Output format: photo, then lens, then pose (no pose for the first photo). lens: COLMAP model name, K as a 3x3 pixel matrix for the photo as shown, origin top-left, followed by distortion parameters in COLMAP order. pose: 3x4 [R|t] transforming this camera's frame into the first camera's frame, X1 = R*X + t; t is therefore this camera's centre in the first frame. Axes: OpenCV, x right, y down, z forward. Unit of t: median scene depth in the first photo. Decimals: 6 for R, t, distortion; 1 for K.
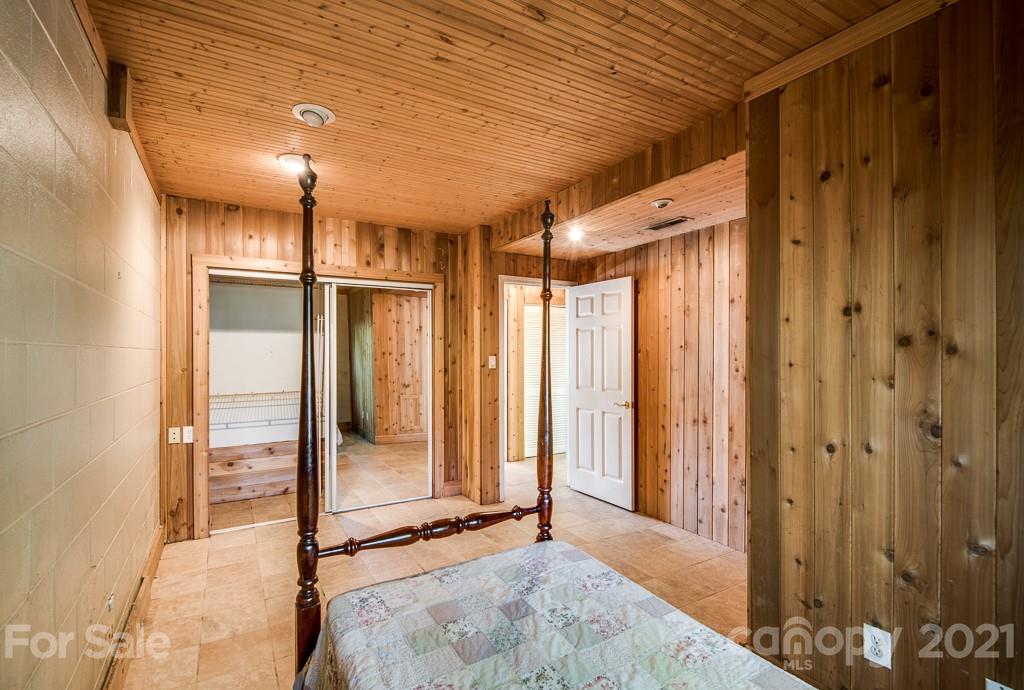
lens RADIAL K [[478.2, 0, 506.5], [0, 478.2, 350.8], [0, 0, 1]] dist [0.023308, -0.000528]
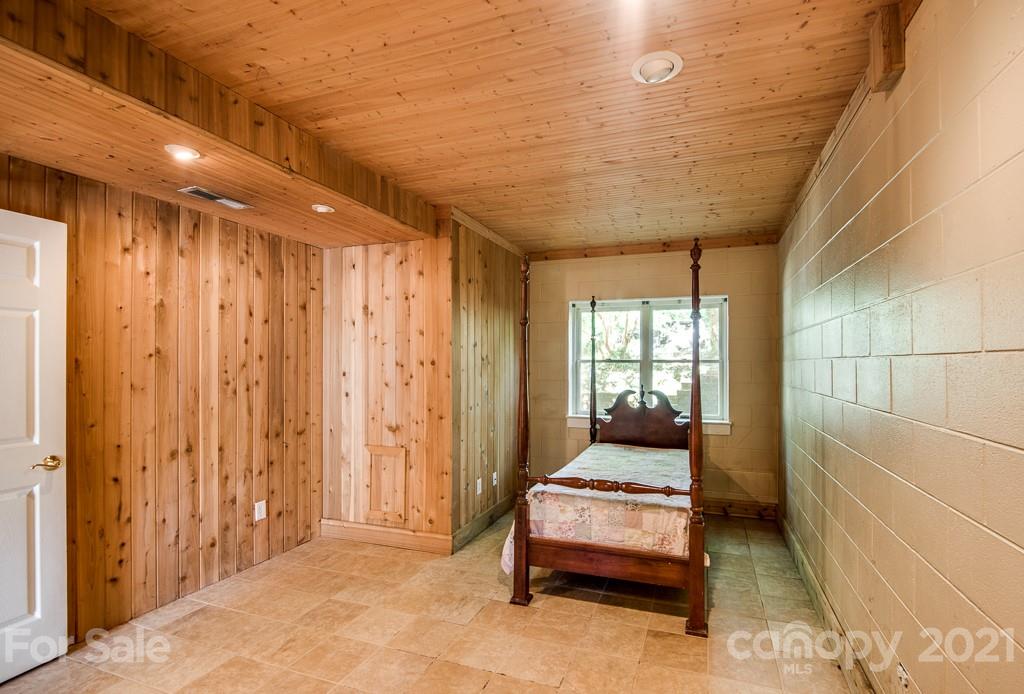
lens RADIAL K [[478.2, 0, 531.2], [0, 478.2, 363.4], [0, 0, 1]] dist [0.023308, -0.000528]
pose [[-0.626768, 0.001654, 0.779204, -0.568957], [-0.004103, 0.999977, -0.005423, 0.004713], [-0.779195, -0.006597, -0.626747, 1.053679]]
